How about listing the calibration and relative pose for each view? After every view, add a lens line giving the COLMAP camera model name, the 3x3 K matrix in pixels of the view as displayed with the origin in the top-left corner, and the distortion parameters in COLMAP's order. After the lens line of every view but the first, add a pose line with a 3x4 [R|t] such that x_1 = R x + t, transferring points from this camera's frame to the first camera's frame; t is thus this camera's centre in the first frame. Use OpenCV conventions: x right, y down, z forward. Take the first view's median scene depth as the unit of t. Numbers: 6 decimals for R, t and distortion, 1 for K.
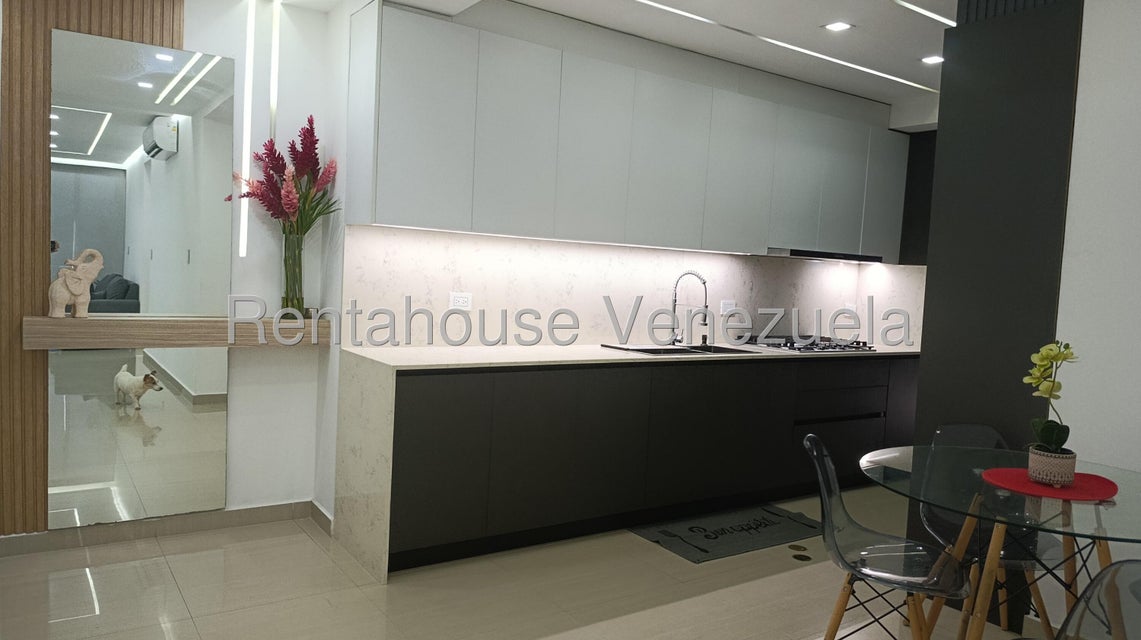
lens RADIAL K [[787.8, 0, 572.7], [0, 787.8, 321.2], [0, 0, 1]] dist [0.023991, -0.036138]
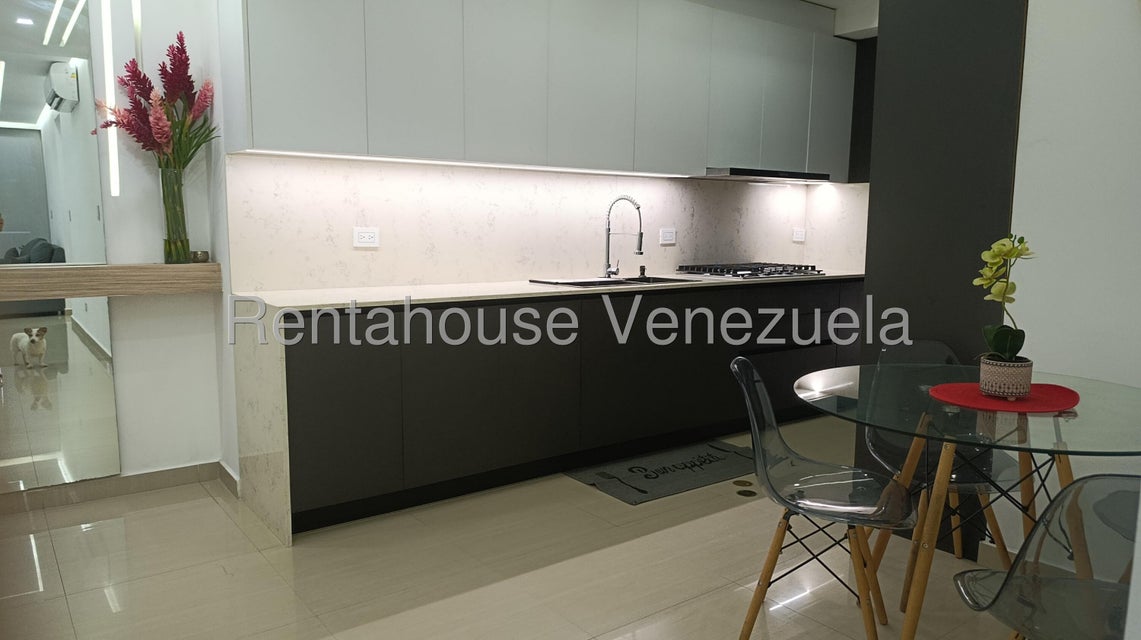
lens RADIAL K [[787.8, 0, 559.7], [0, 787.8, 326.5], [0, 0, 1]] dist [0.023991, -0.036138]
pose [[0.998511, -0.048269, 0.025432, 0.053795], [0.046419, 0.996544, 0.068889, 0.026583], [-0.028669, -0.067606, 0.997300, 0.083085]]
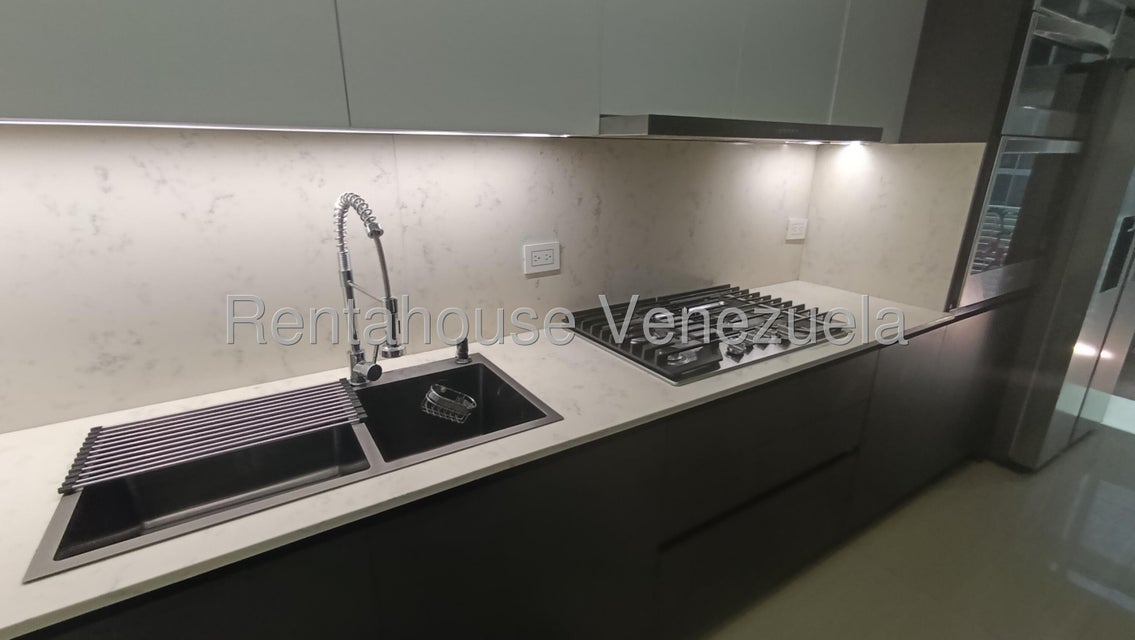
lens RADIAL K [[515.2, 0, 568.1], [0, 515.2, 316.8], [0, 0, 1]] dist [-0.001857, 0.006577]
pose [[0.997990, -0.033653, -0.053694, 0.310074], [0.045375, 0.970985, 0.234795, -0.074041], [0.044234, -0.236759, 0.970561, 0.936801]]
